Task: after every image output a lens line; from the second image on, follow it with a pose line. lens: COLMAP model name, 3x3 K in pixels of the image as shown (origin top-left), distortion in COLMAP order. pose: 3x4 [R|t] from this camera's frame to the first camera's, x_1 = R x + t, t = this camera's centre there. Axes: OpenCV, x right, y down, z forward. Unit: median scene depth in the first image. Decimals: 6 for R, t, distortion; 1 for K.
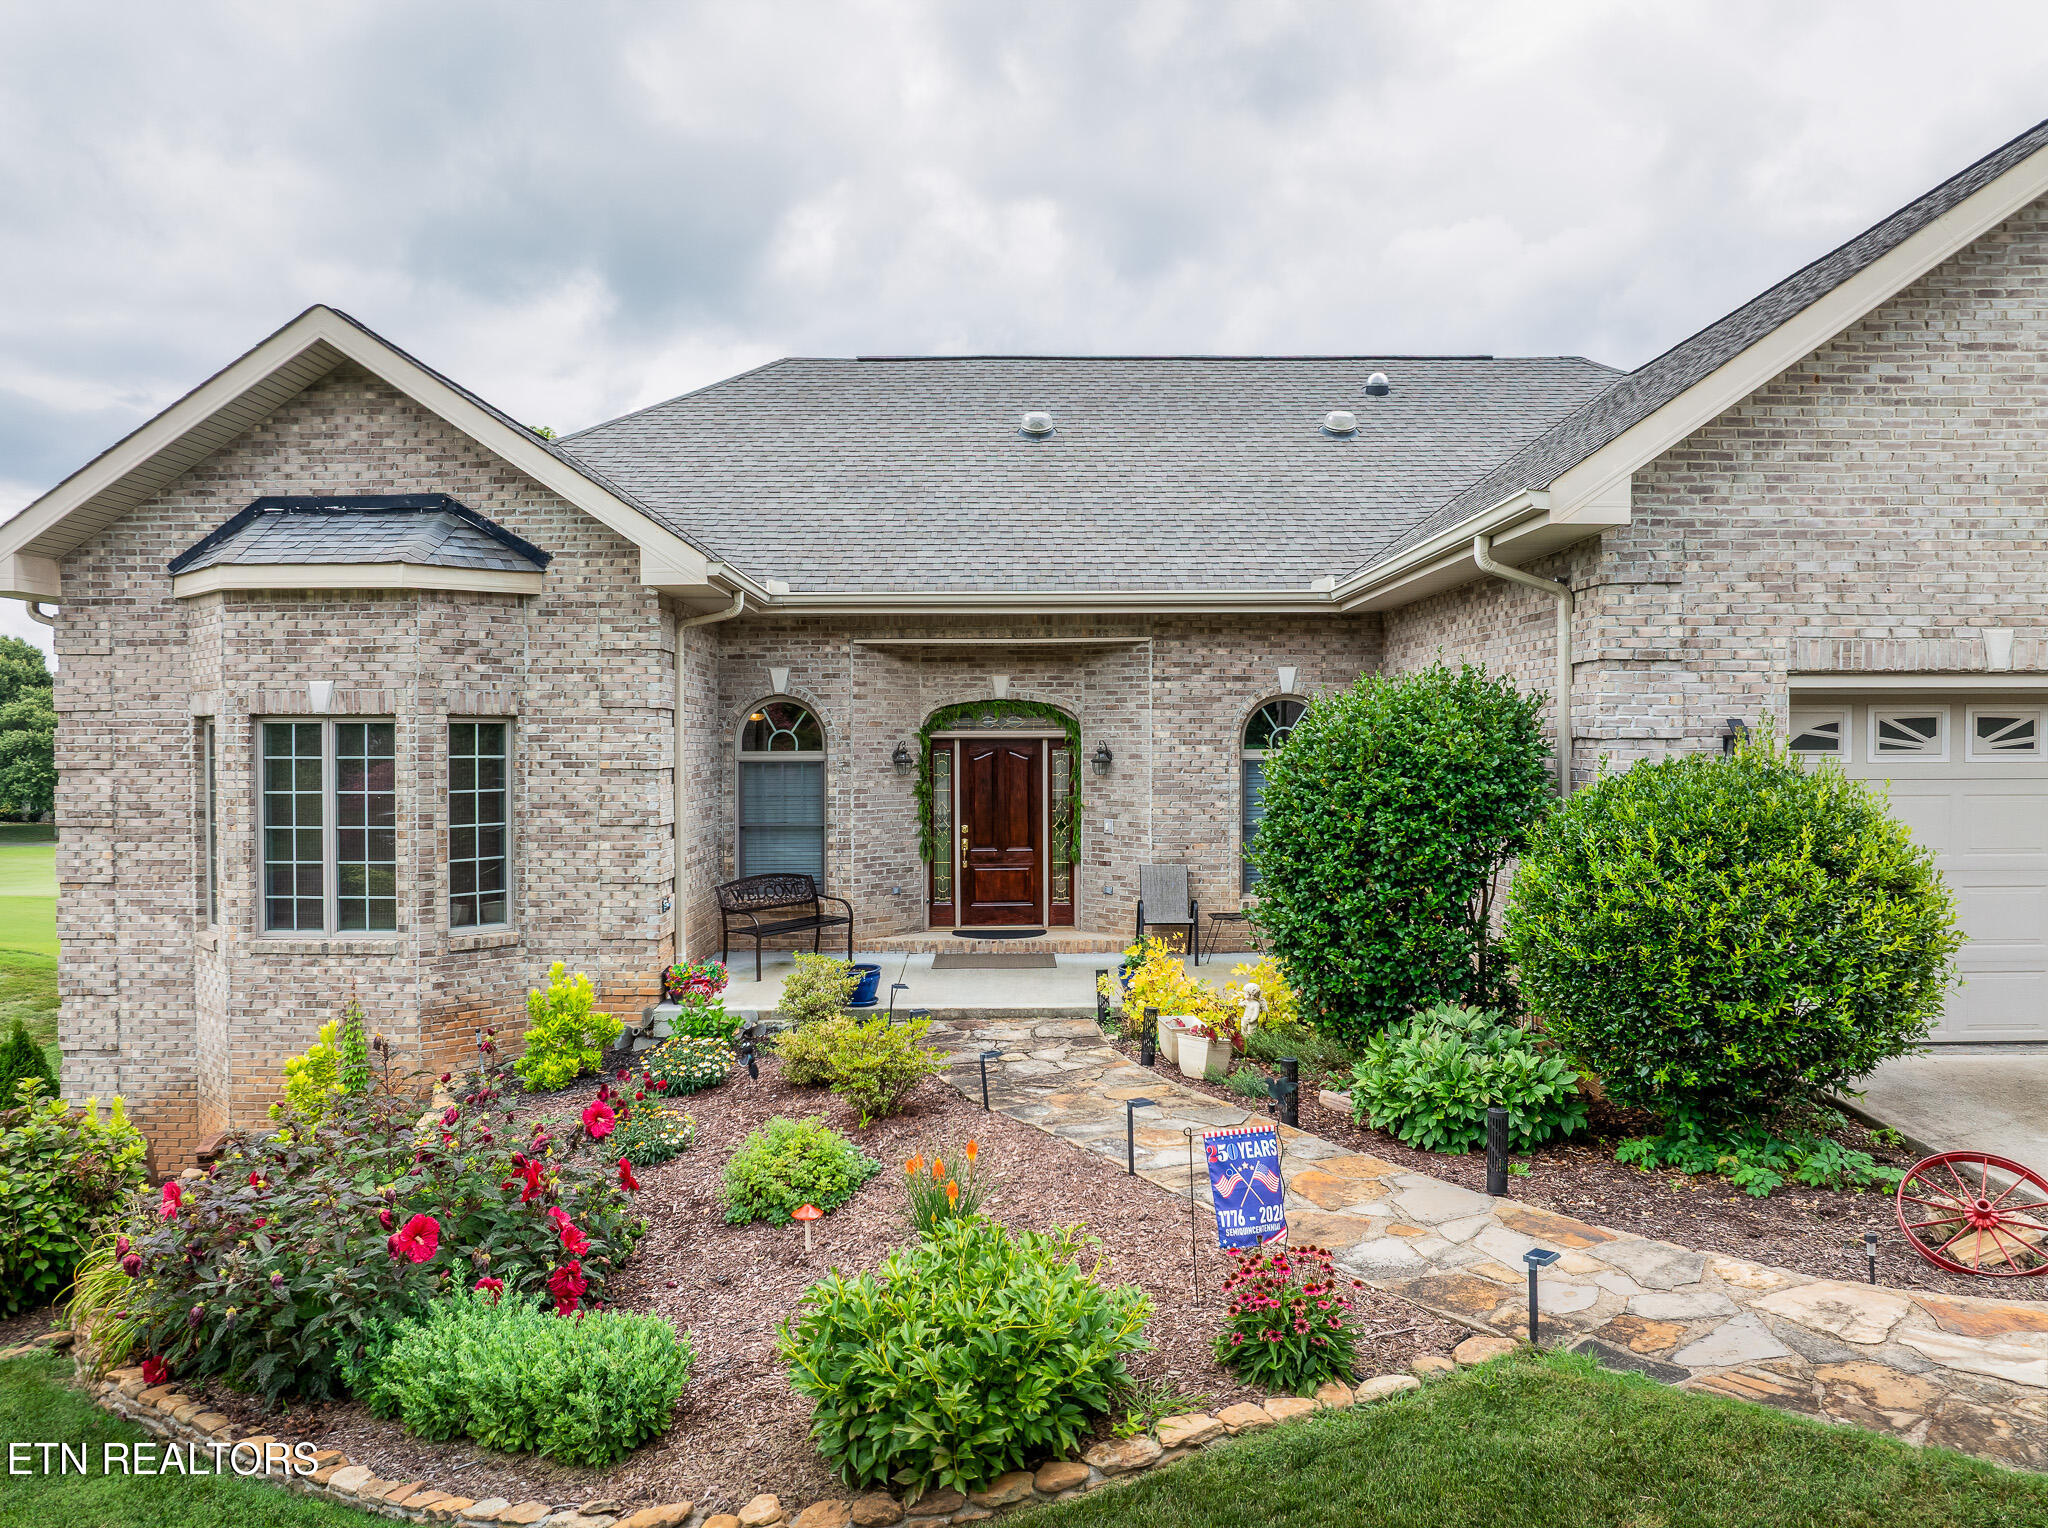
lens RADIAL K [[1496.9, 0, 1025.2], [0, 1496.9, 840.8], [0, 0, 1]] dist [-0.047452, 0.006165]
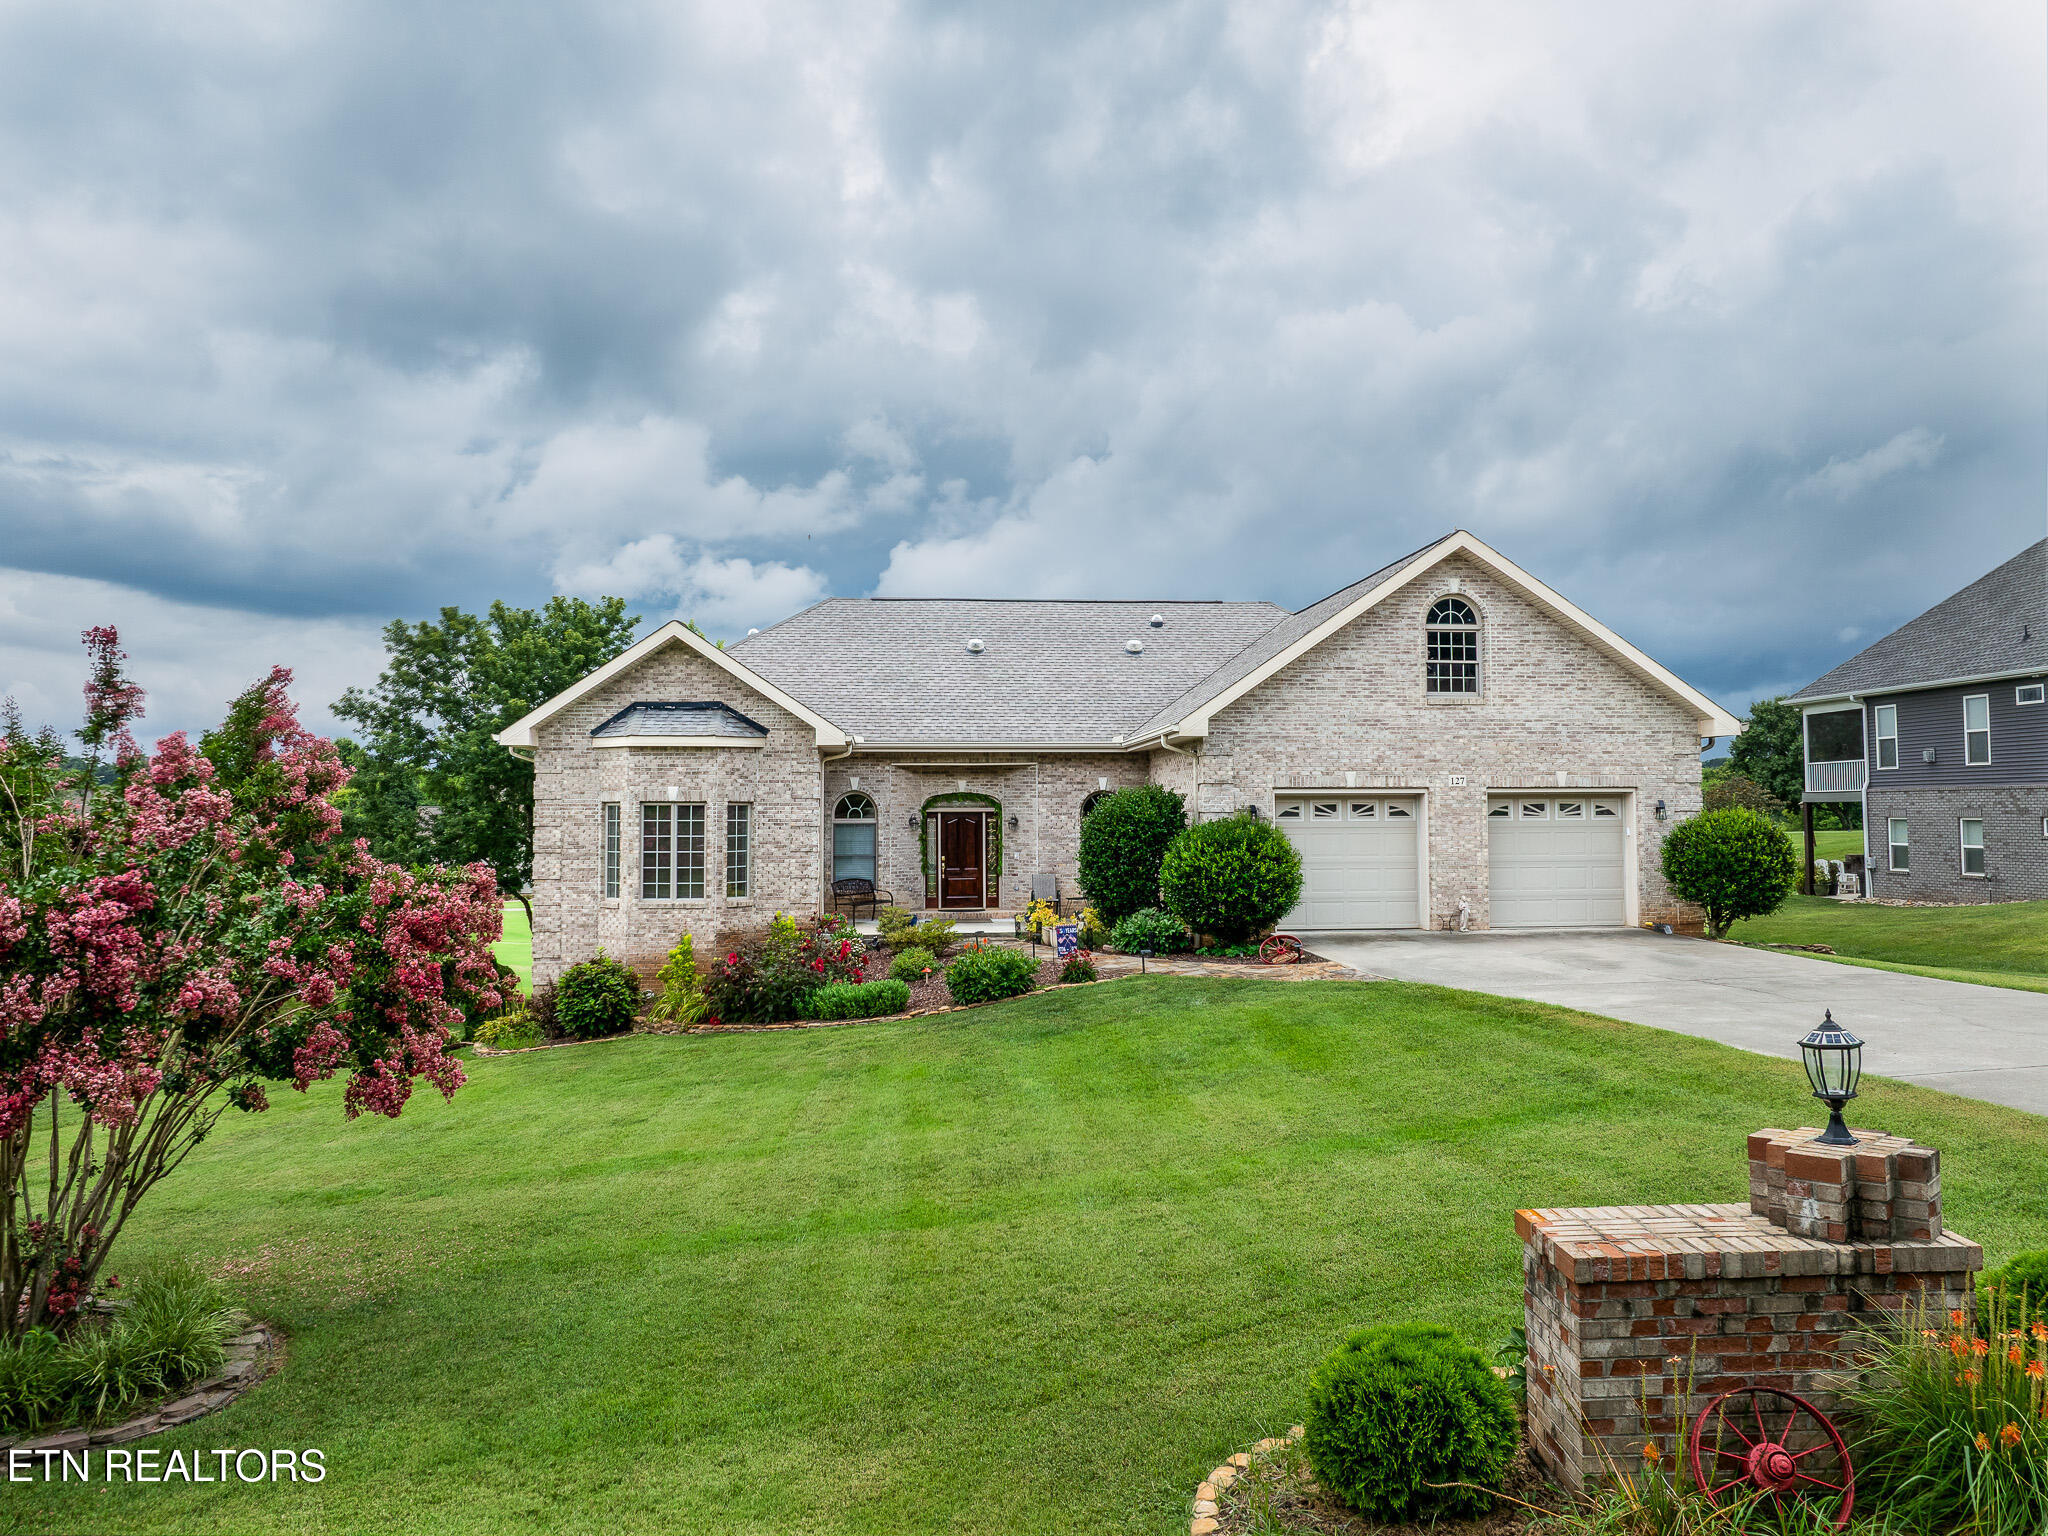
lens RADIAL K [[1418.5, 0, 1033.9], [0, 1418.5, 975.9], [0, 0, 1]] dist [-0.044598, -0.001390]
pose [[0.996275, -0.009441, 0.085717, -0.109896], [0.005391, 0.998864, 0.047351, 0.078462], [-0.086067, -0.046713, 0.995194, -1.163316]]
